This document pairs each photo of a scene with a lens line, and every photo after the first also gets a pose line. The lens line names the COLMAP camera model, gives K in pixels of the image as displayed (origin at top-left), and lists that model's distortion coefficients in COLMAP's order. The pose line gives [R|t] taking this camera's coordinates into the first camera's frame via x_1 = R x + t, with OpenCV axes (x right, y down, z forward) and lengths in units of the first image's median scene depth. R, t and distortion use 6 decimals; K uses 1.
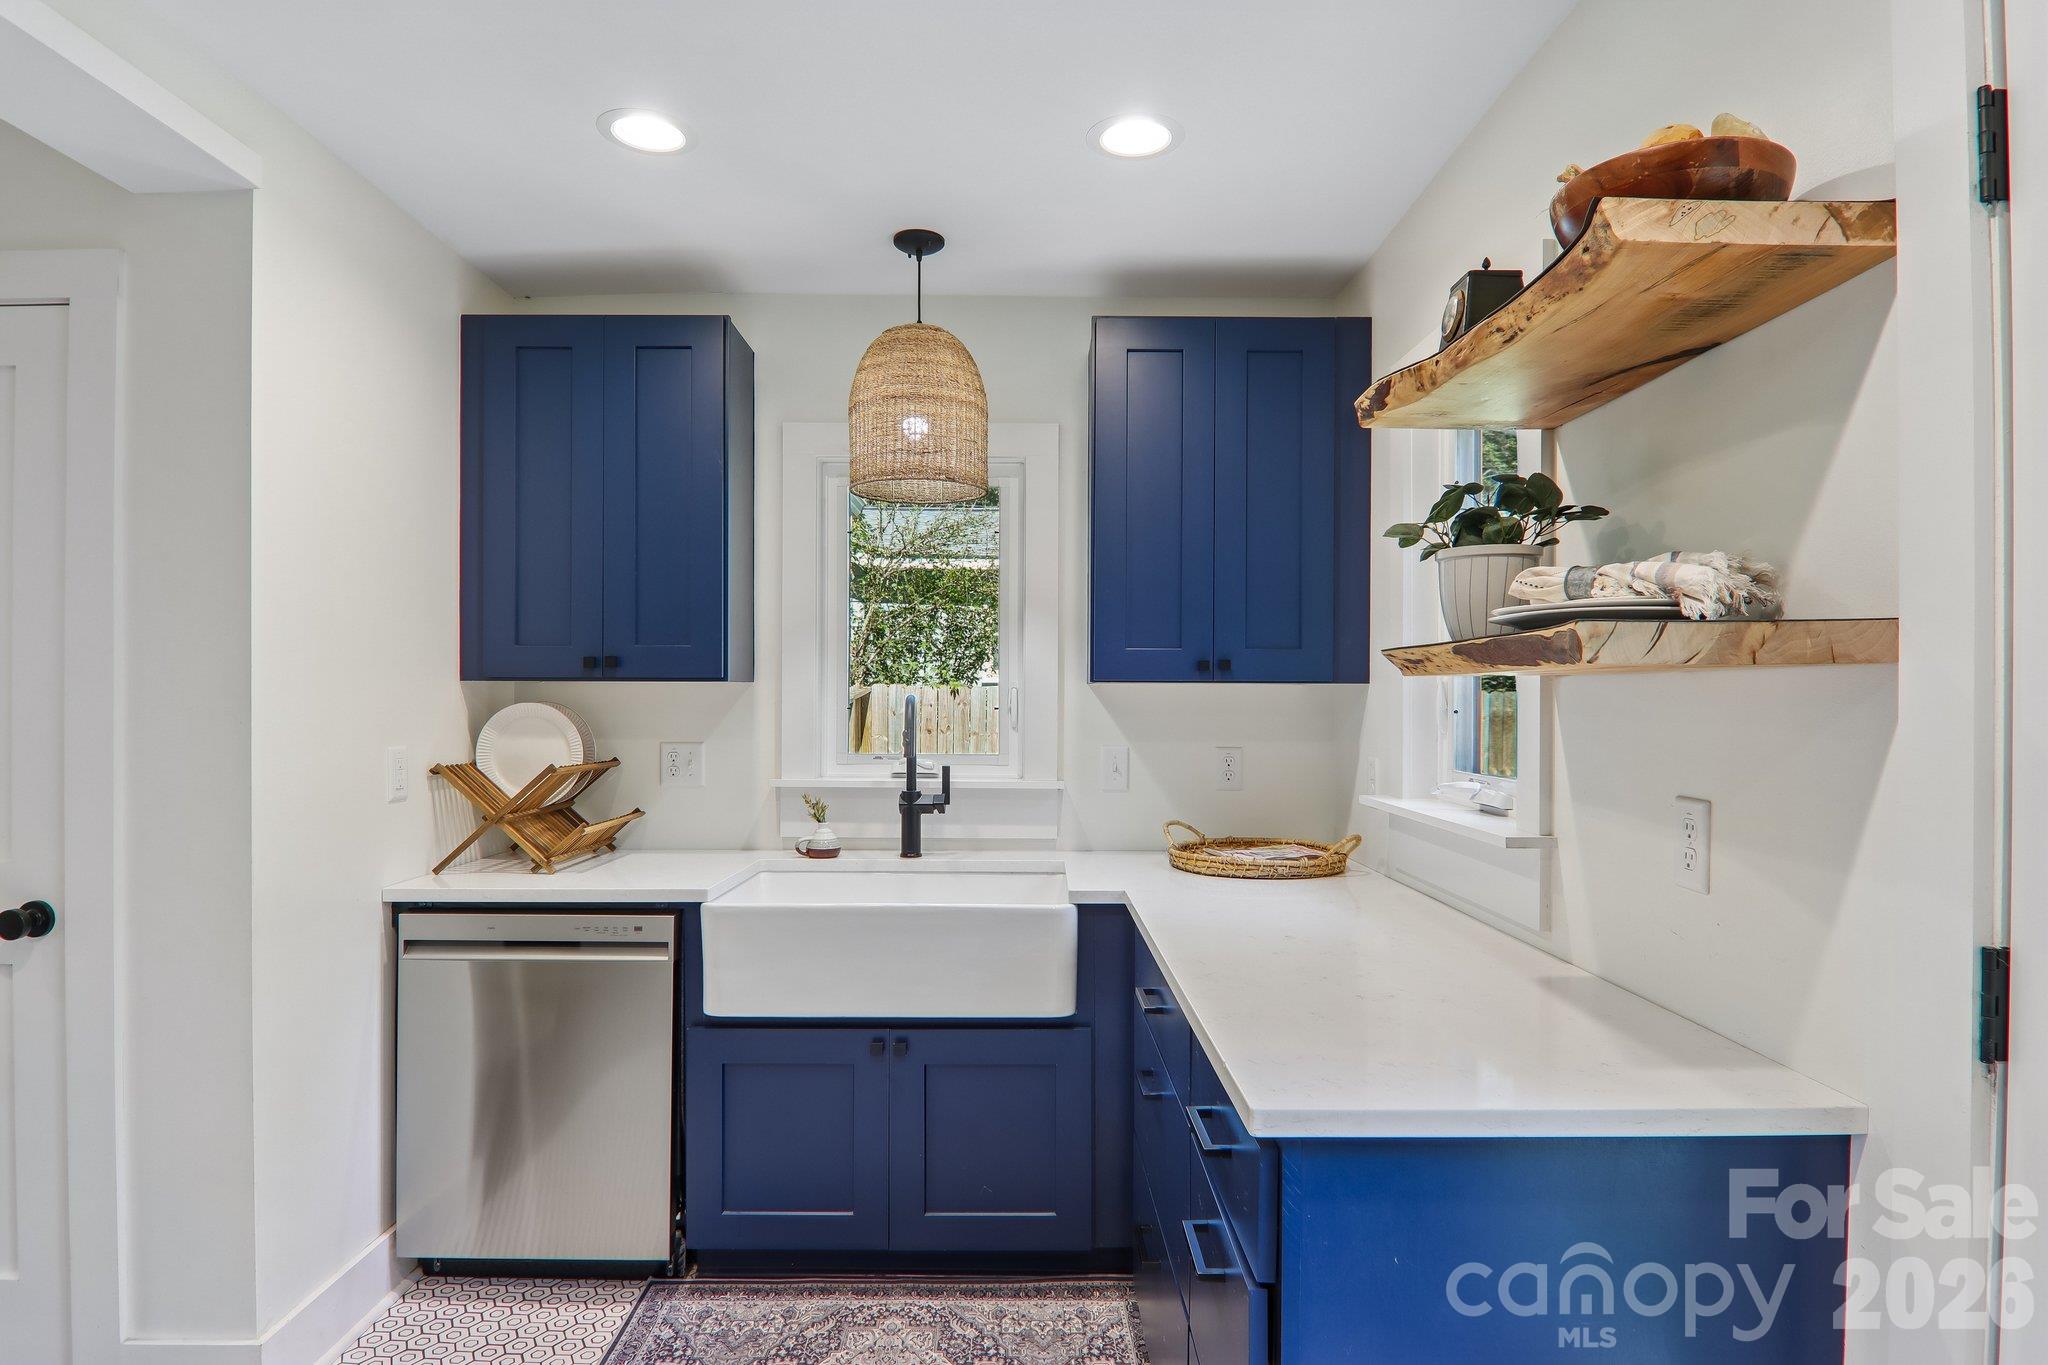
lens RADIAL K [[1133.8, 0, 1027.1], [0, 1133.8, 702.3], [0, 0, 1]] dist [0.005996, -0.020896]
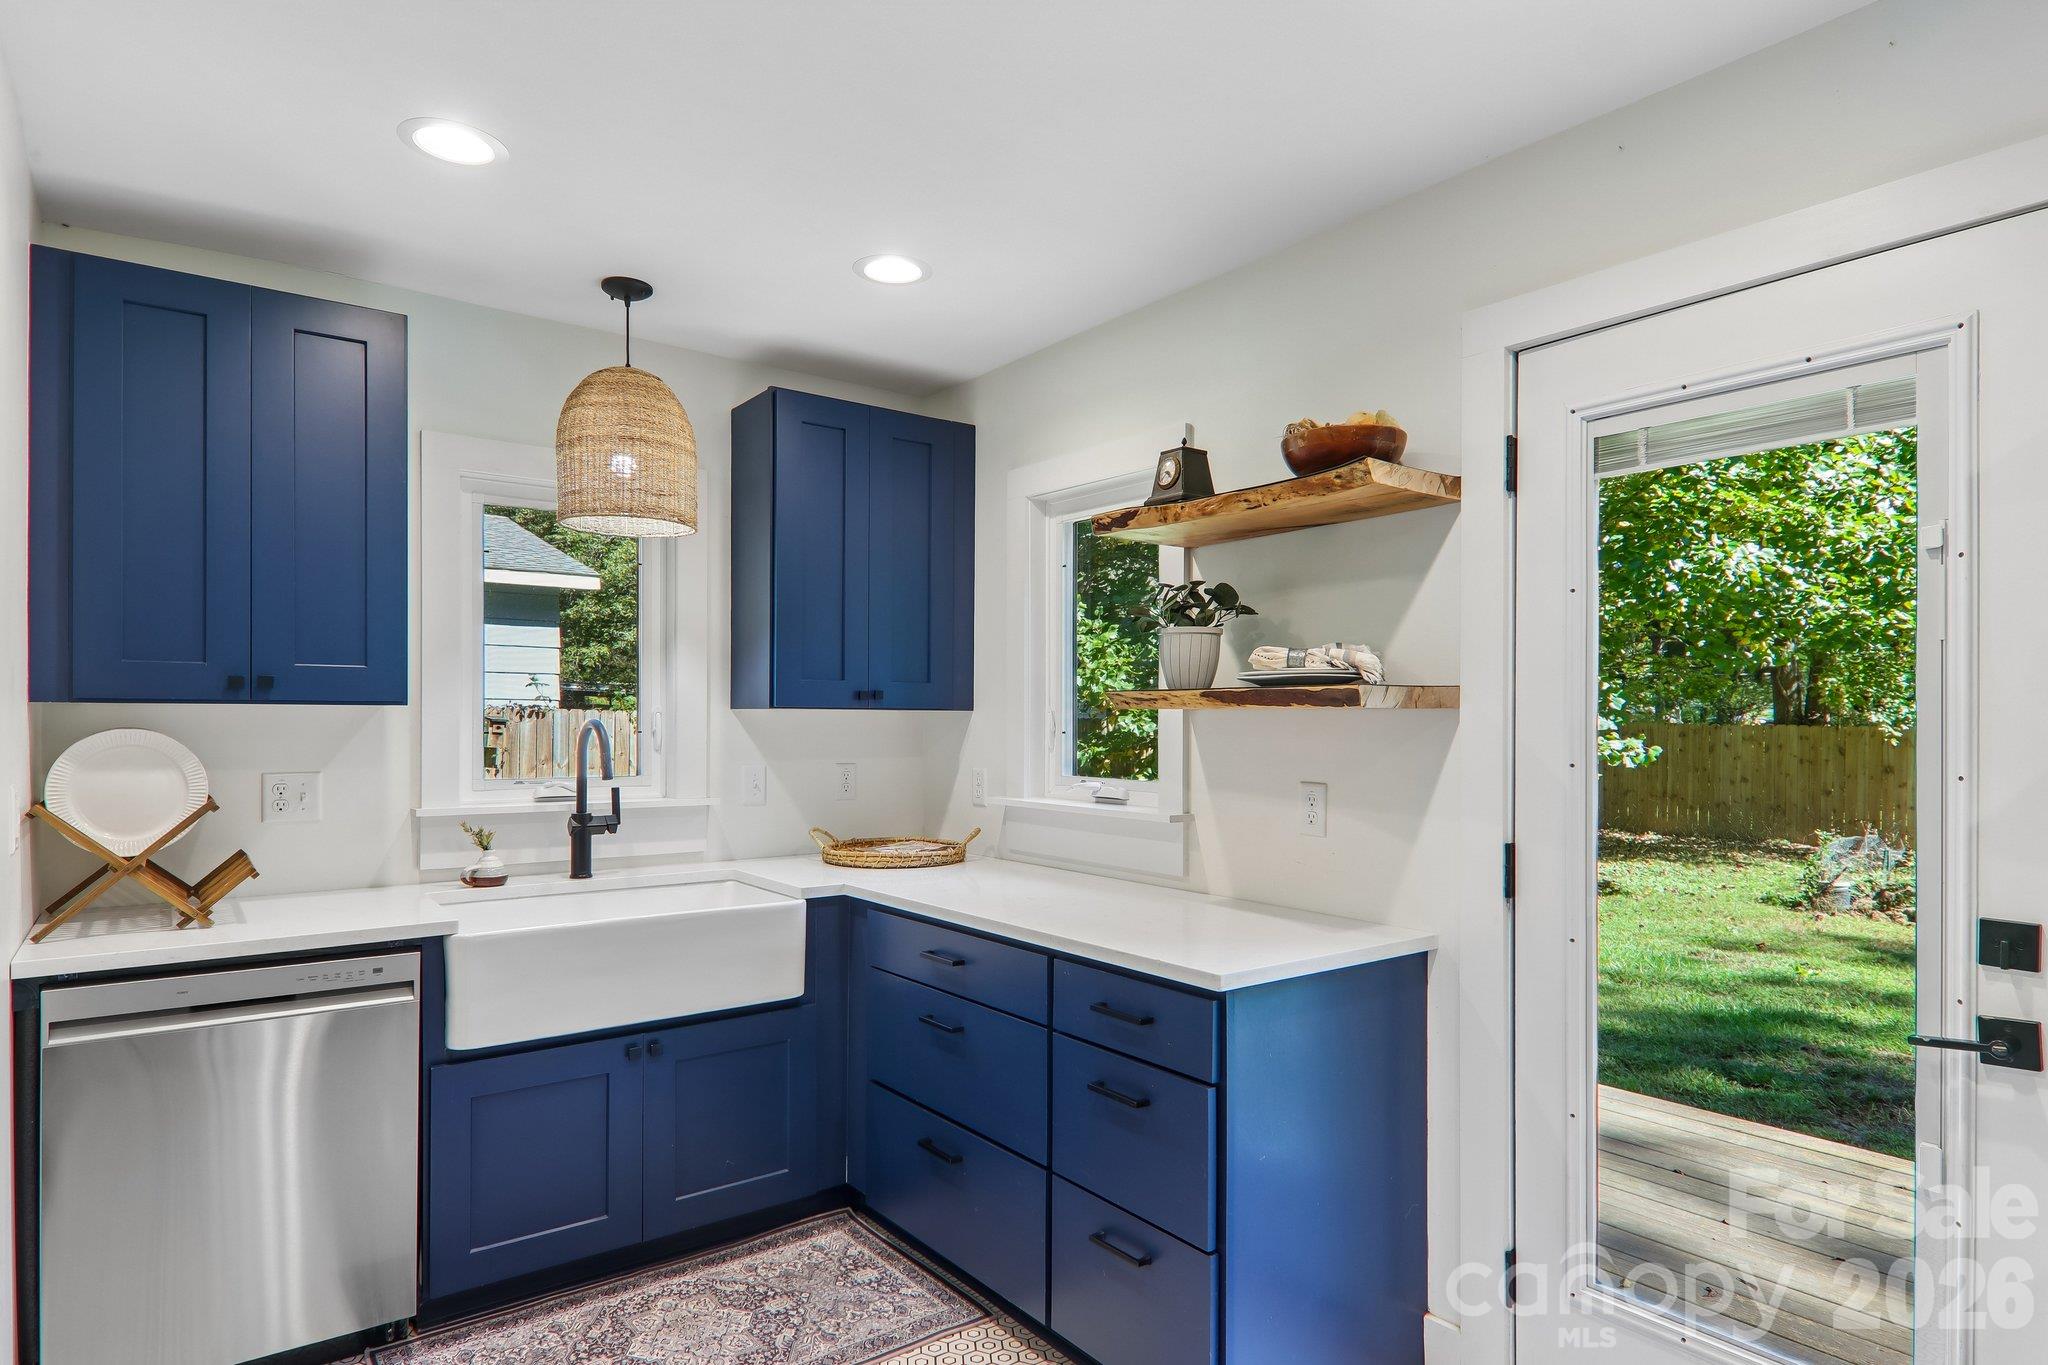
lens RADIAL K [[1133.9, 0, 1026.1], [0, 1133.9, 721.8], [0, 0, 1]] dist [0.015245, -0.001116]
pose [[0.801410, -0.000671, 0.598115, -0.467614], [0.000633, 1.000000, 0.000273, -0.005013], [-0.598115, 0.000160, 0.801410, -0.071688]]
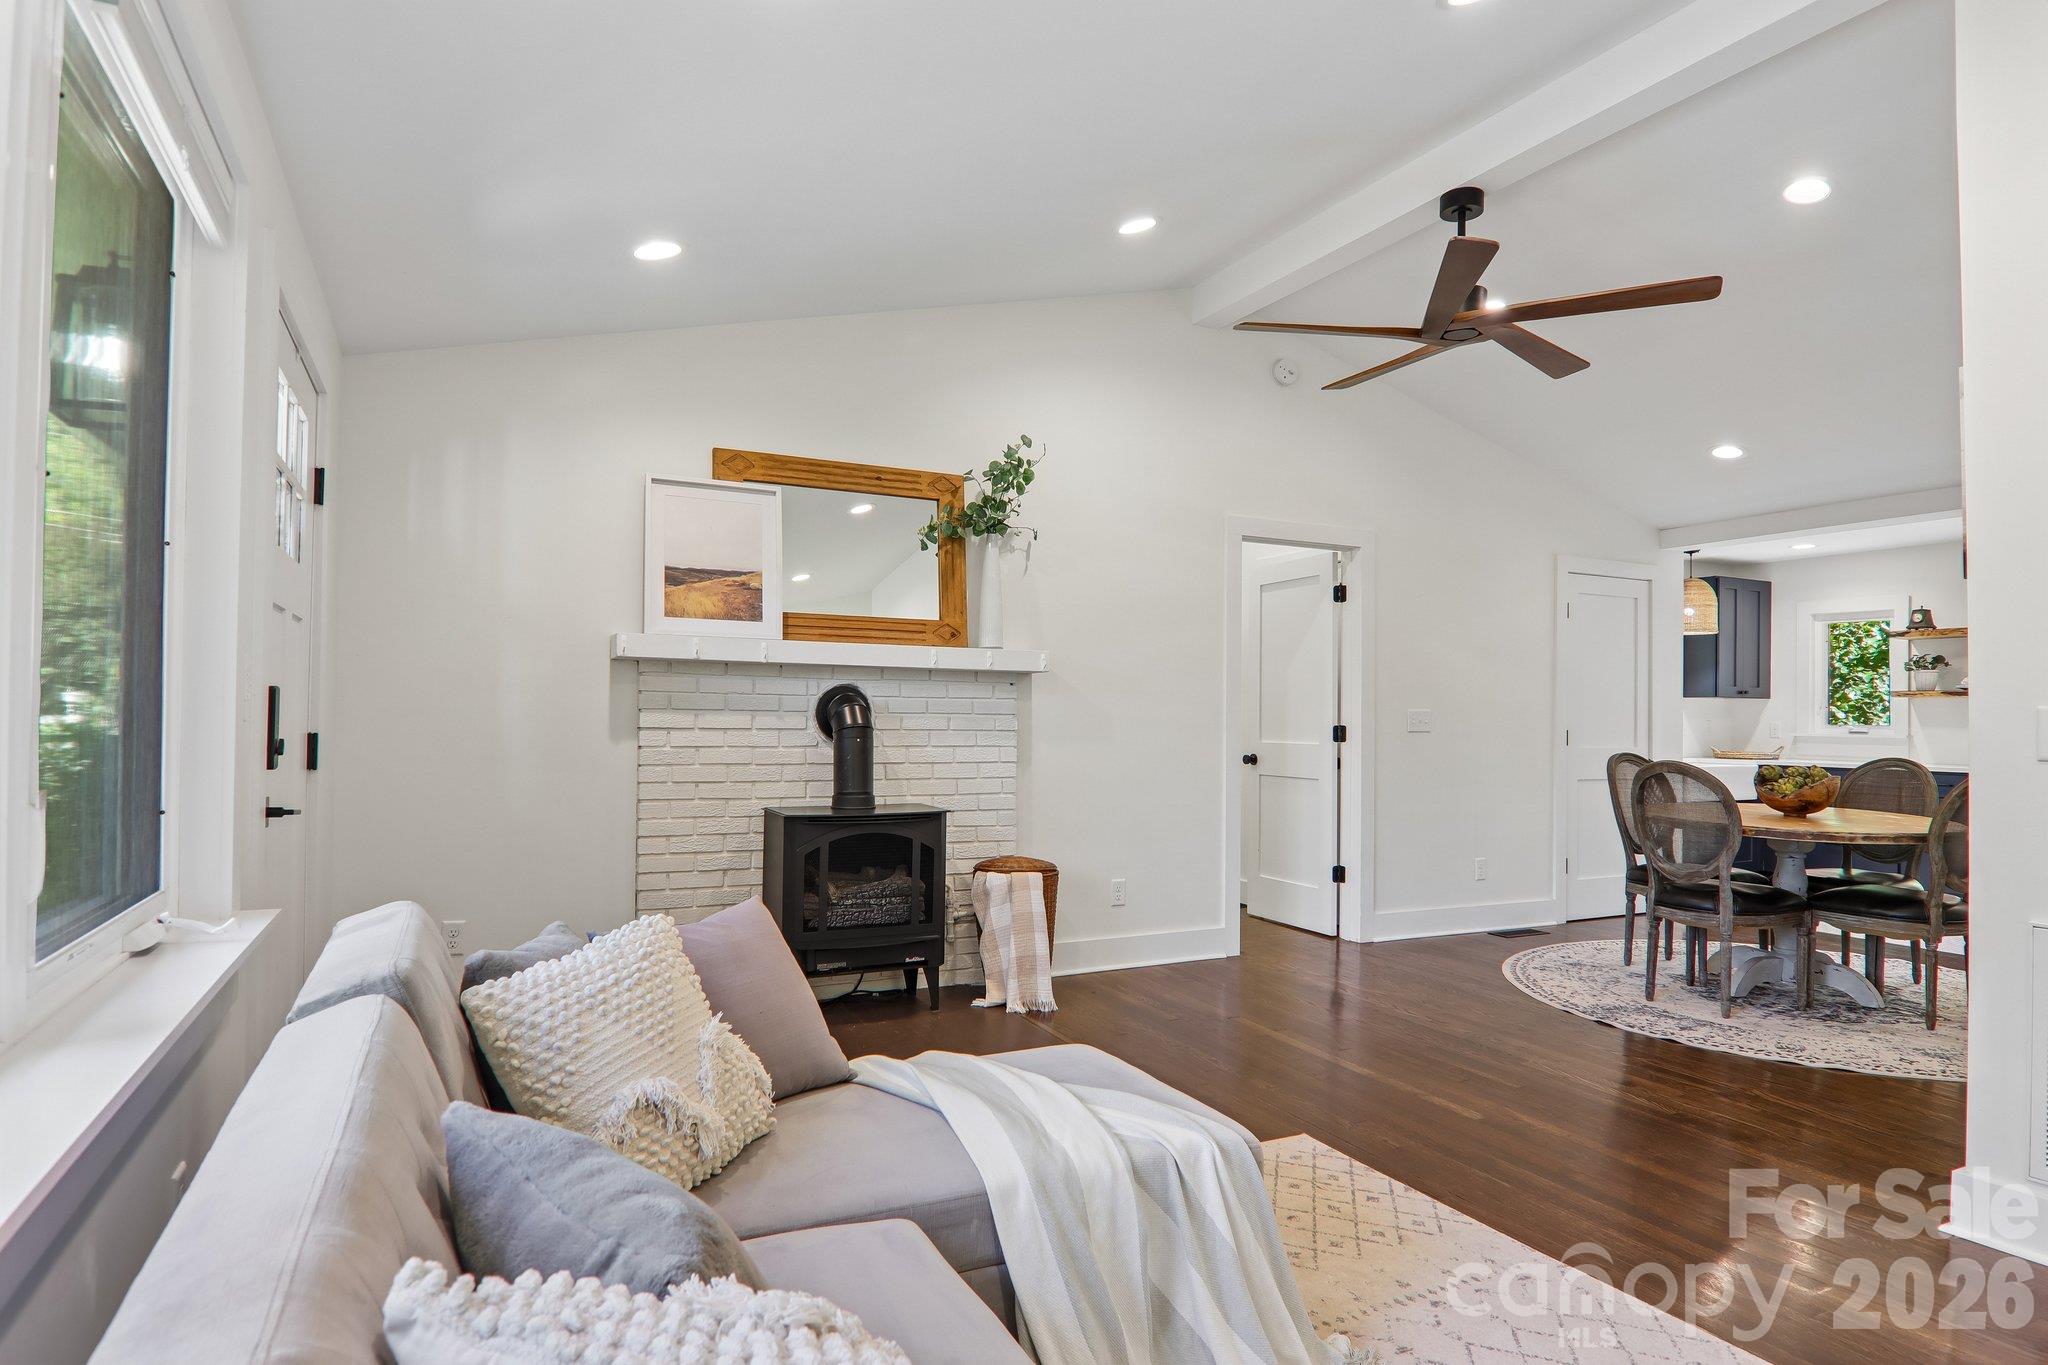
lens RADIAL K [[1133.8, 0, 1027.1], [0, 1133.8, 702.3], [0, 0, 1]] dist [0.005996, -0.020896]
pose [[0.897044, 0.010348, 0.441820, -3.254520], [-0.005237, 0.999905, -0.012786, 0.048564], [-0.441910, 0.009156, 0.897013, -0.994386]]
